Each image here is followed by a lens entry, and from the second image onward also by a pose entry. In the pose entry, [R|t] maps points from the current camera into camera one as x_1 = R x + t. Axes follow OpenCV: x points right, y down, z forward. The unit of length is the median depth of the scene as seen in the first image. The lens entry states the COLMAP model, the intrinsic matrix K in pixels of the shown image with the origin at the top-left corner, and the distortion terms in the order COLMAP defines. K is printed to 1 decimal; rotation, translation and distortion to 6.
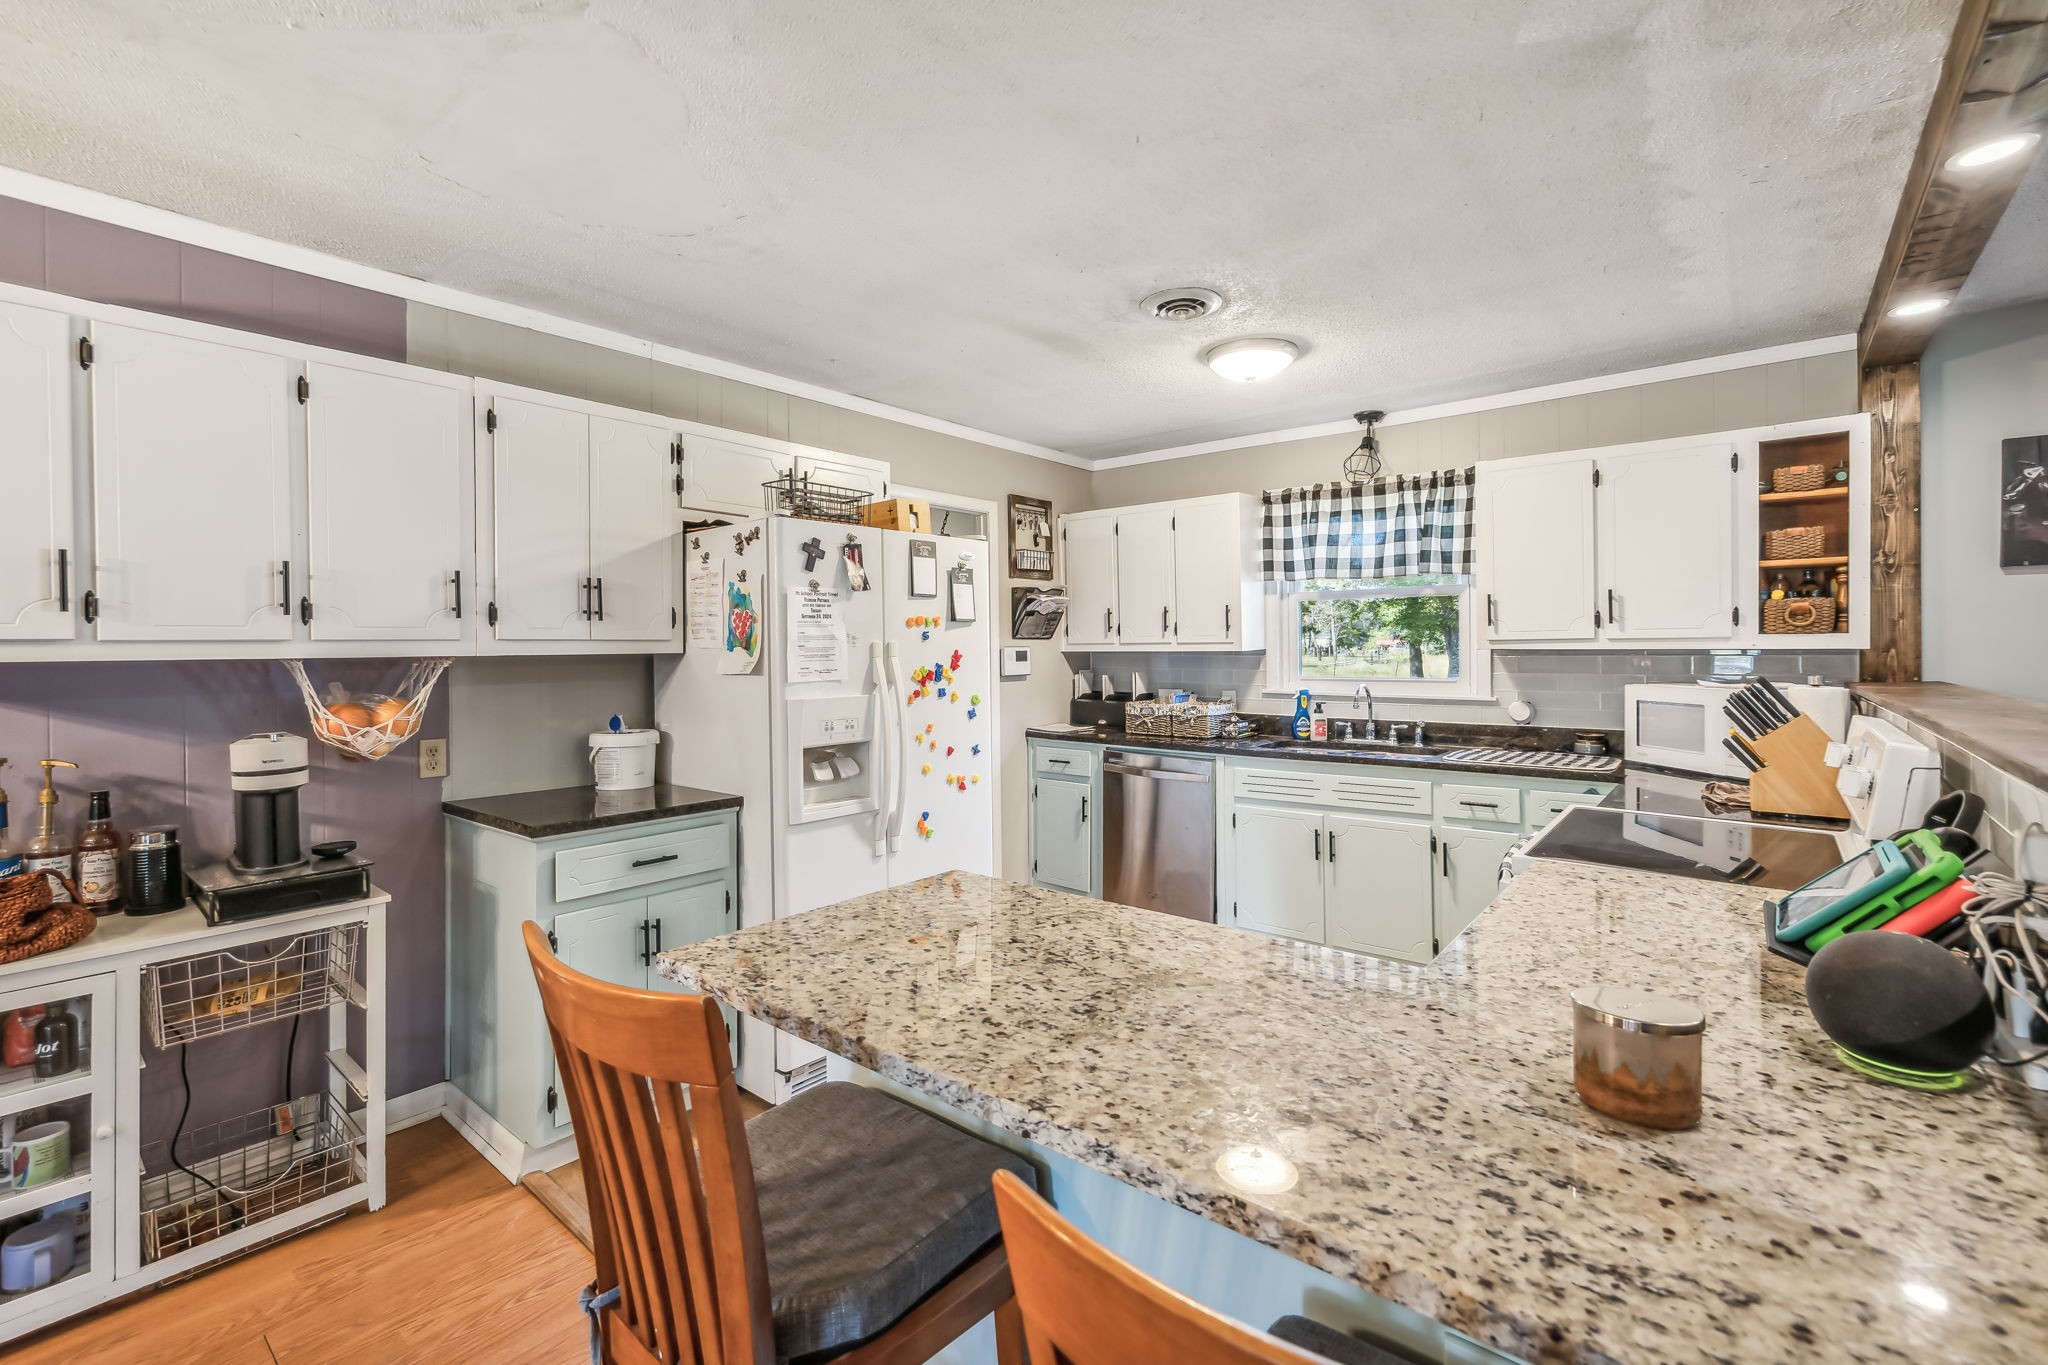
lens RADIAL K [[899.3, 0, 1051.6], [0, 899.3, 653.7], [0, 0, 1]] dist [-0.000011, 0.000256]
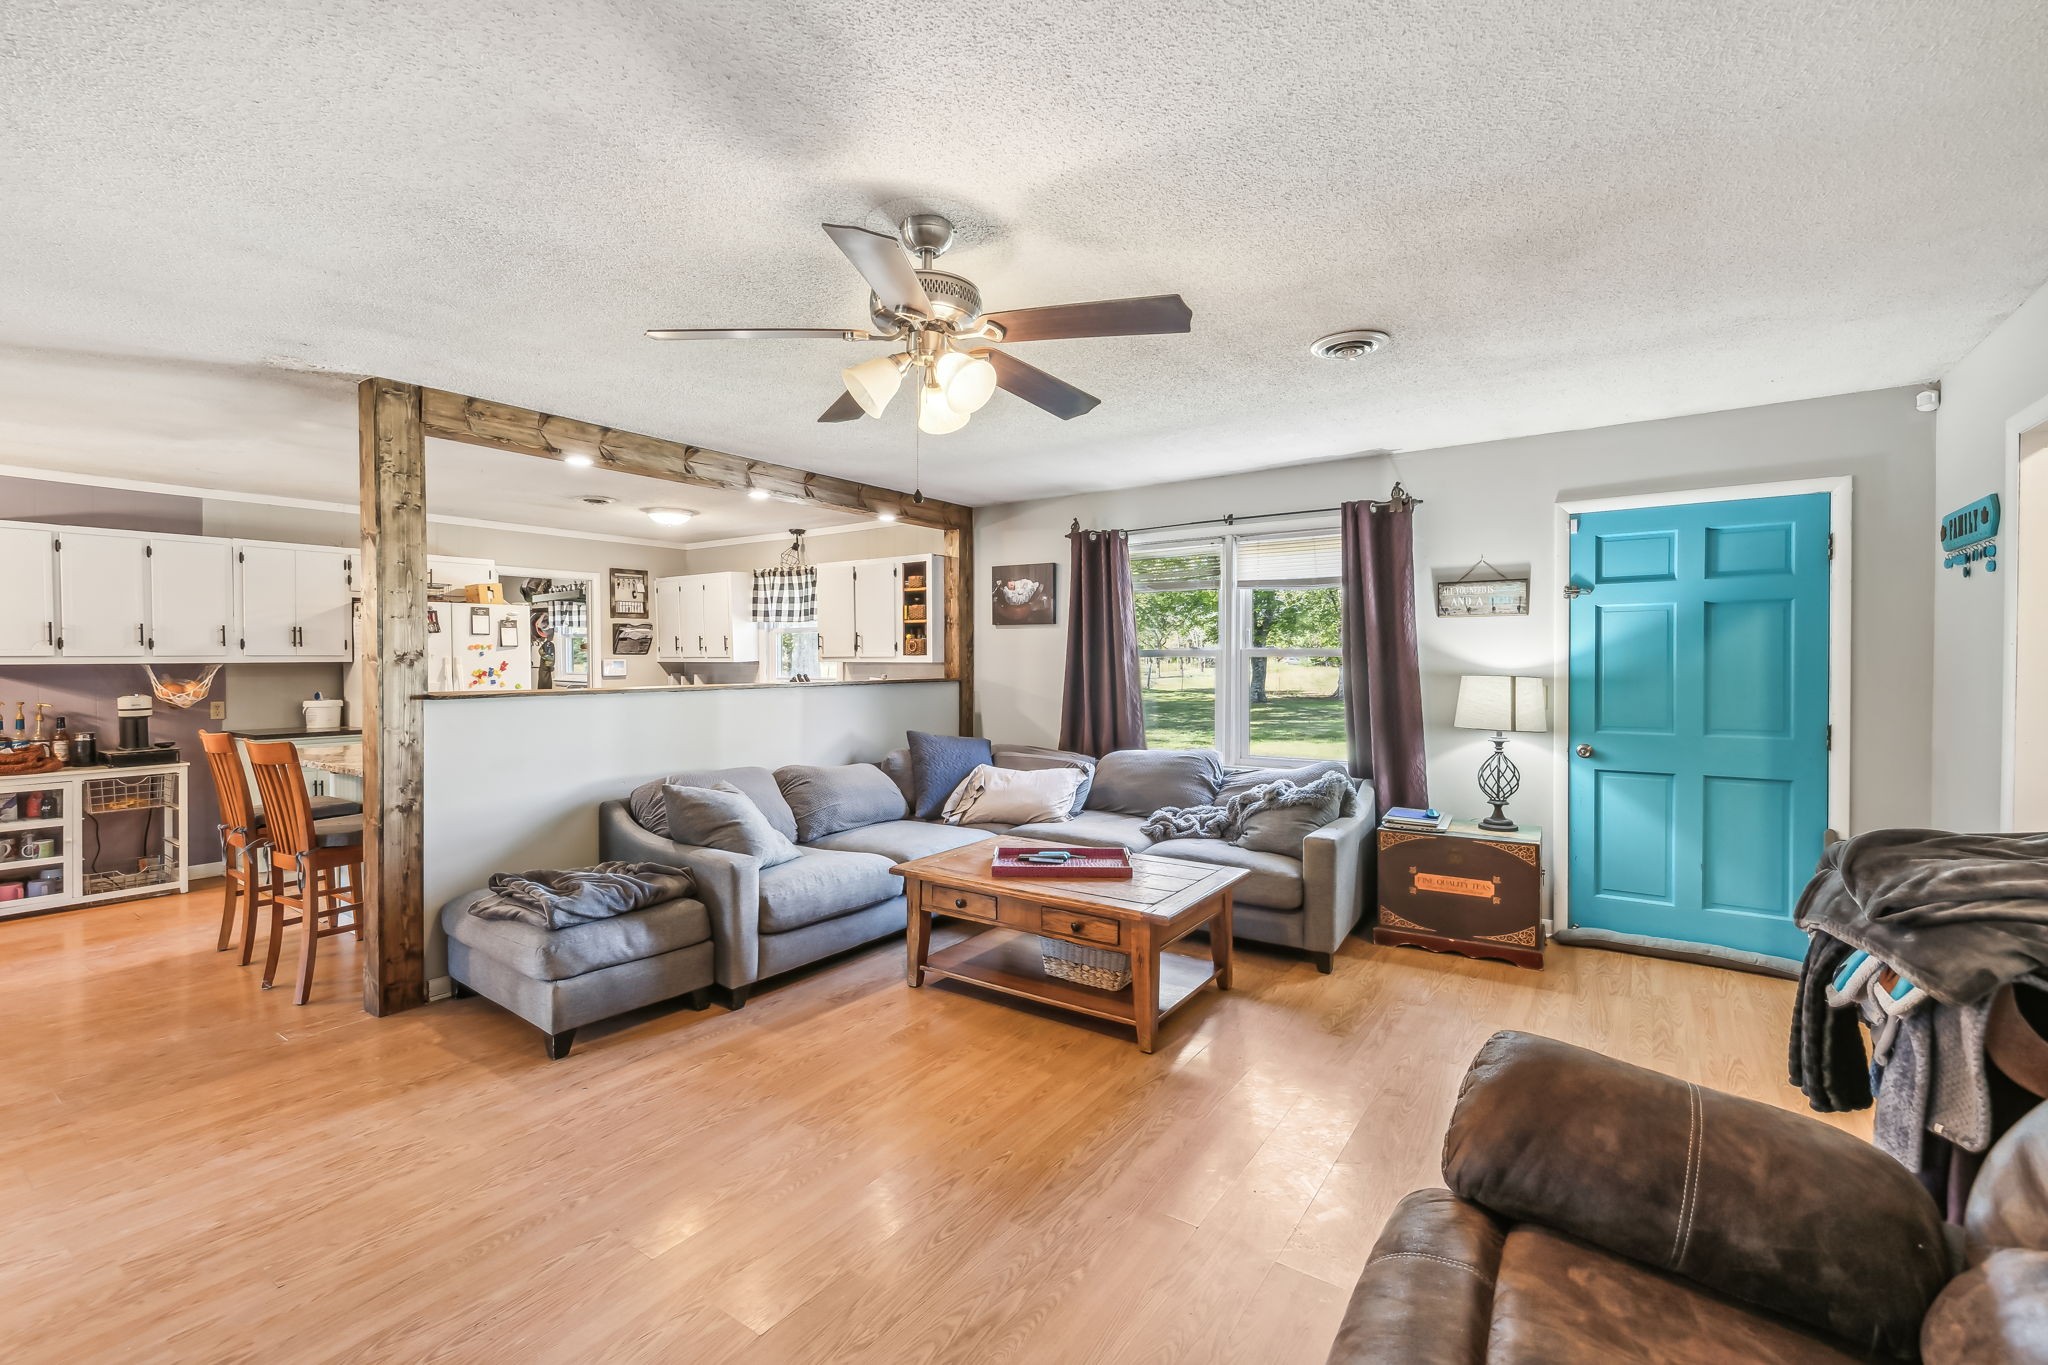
lens RADIAL K [[877.5, 0, 1033.2], [0, 877.5, 672.4], [0, 0, 1]] dist [0.000679, -0.000082]
pose [[0.997115, 0.004009, 0.075803, 0.980788], [-0.004823, 0.999933, 0.010566, -0.005189], [-0.075755, -0.010901, 0.997067, -1.107757]]
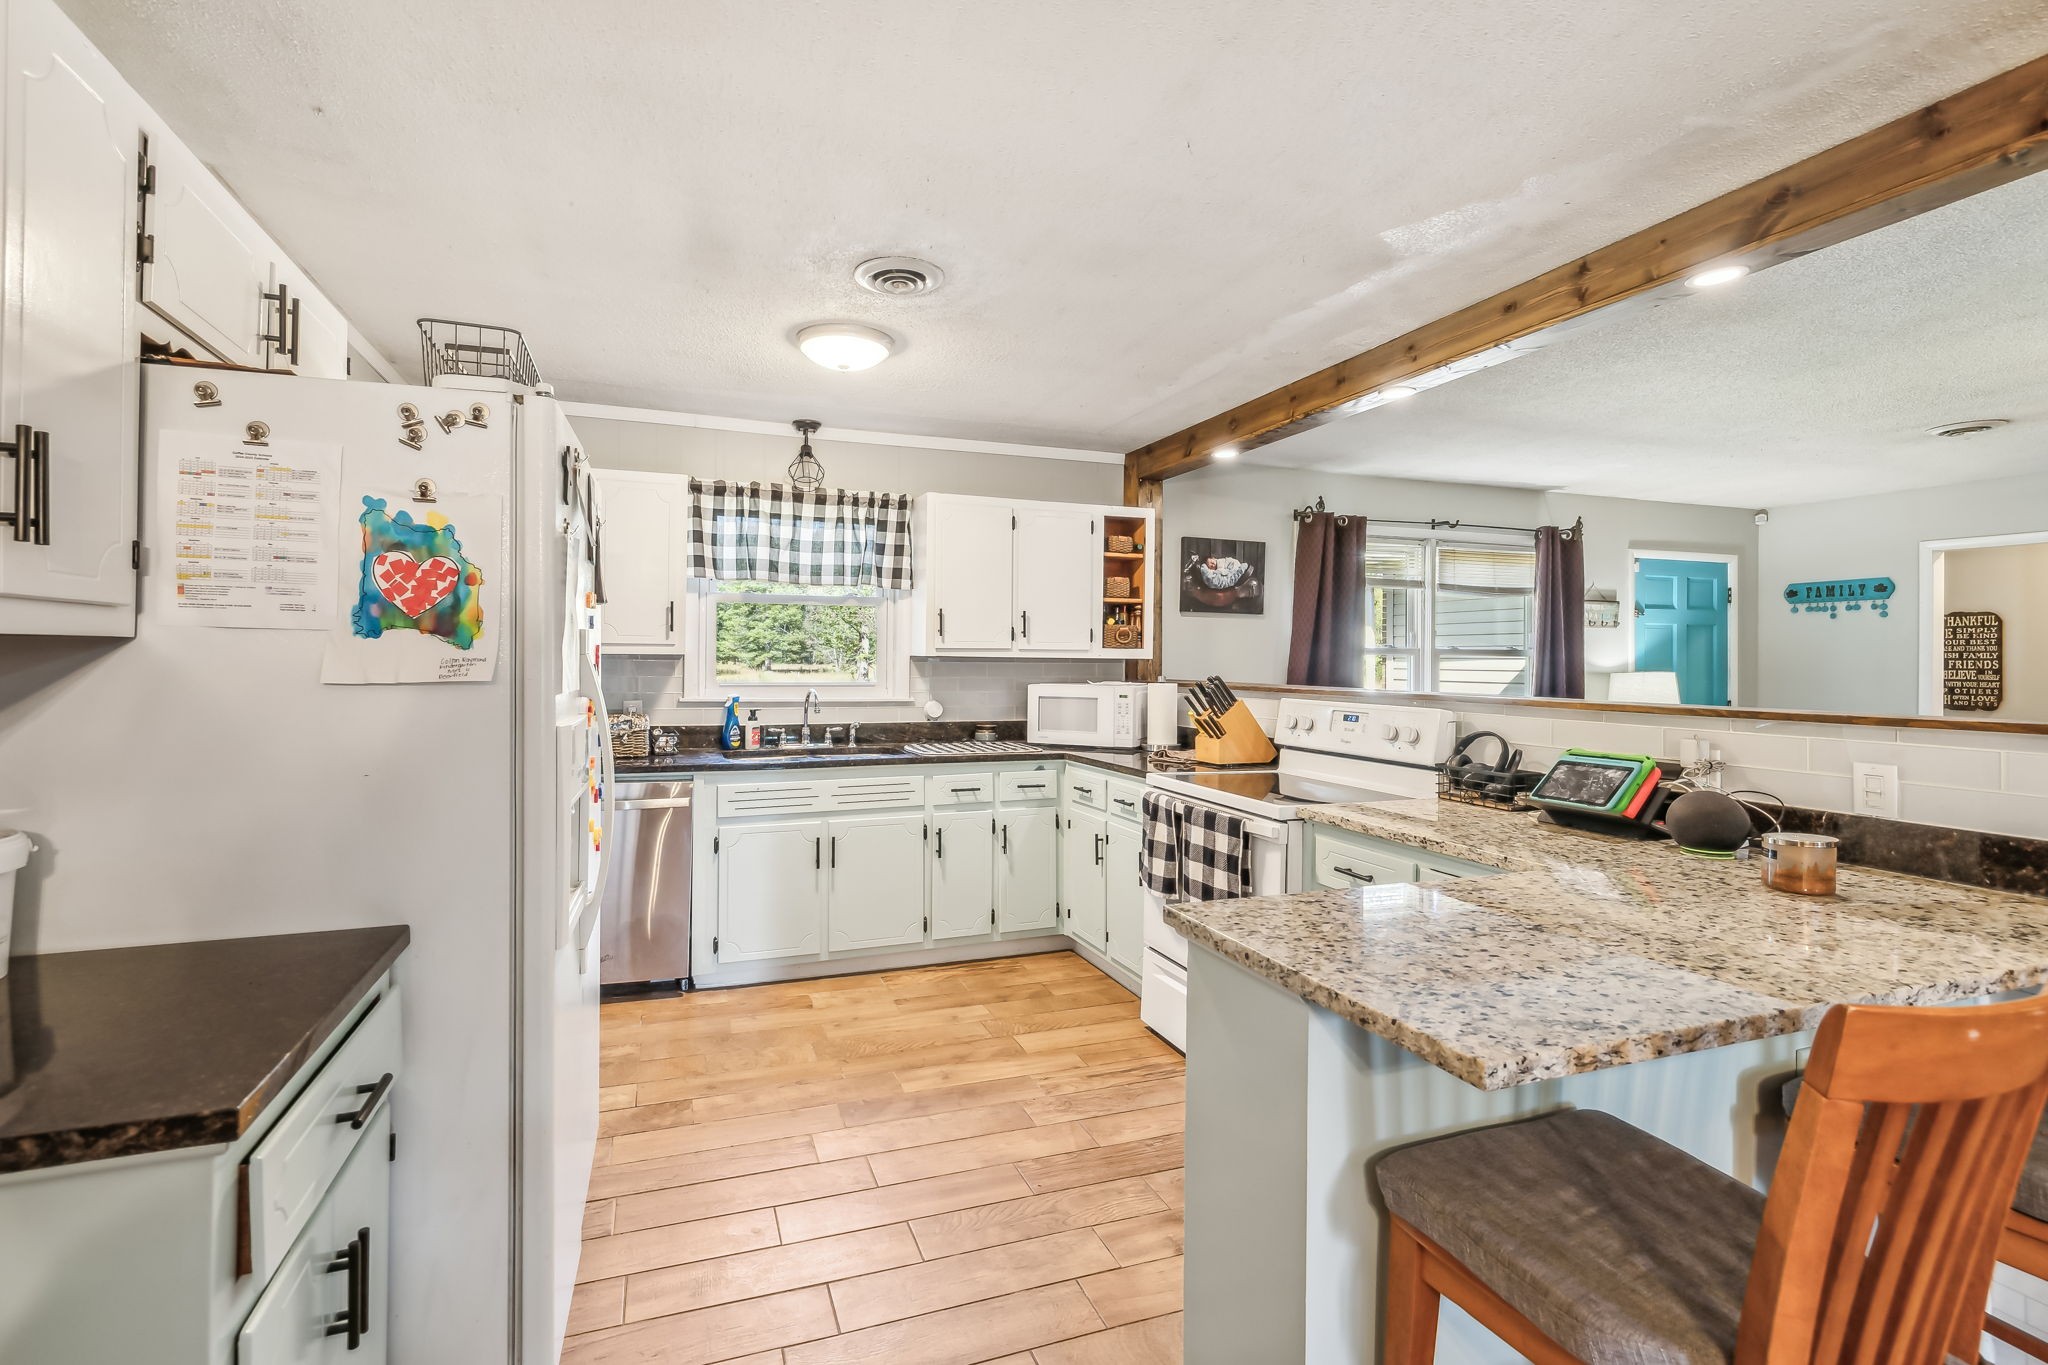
lens RADIAL K [[888.2, 0, 984.5], [0, 888.2, 657.4], [0, 0, 1]] dist [0.002001, 0.000617]
pose [[0.529726, 0.012914, 0.848071, -0.550959], [-0.007709, 0.999916, -0.010411, 0.009854], [-0.848134, -0.001023, 0.529781, 0.424226]]
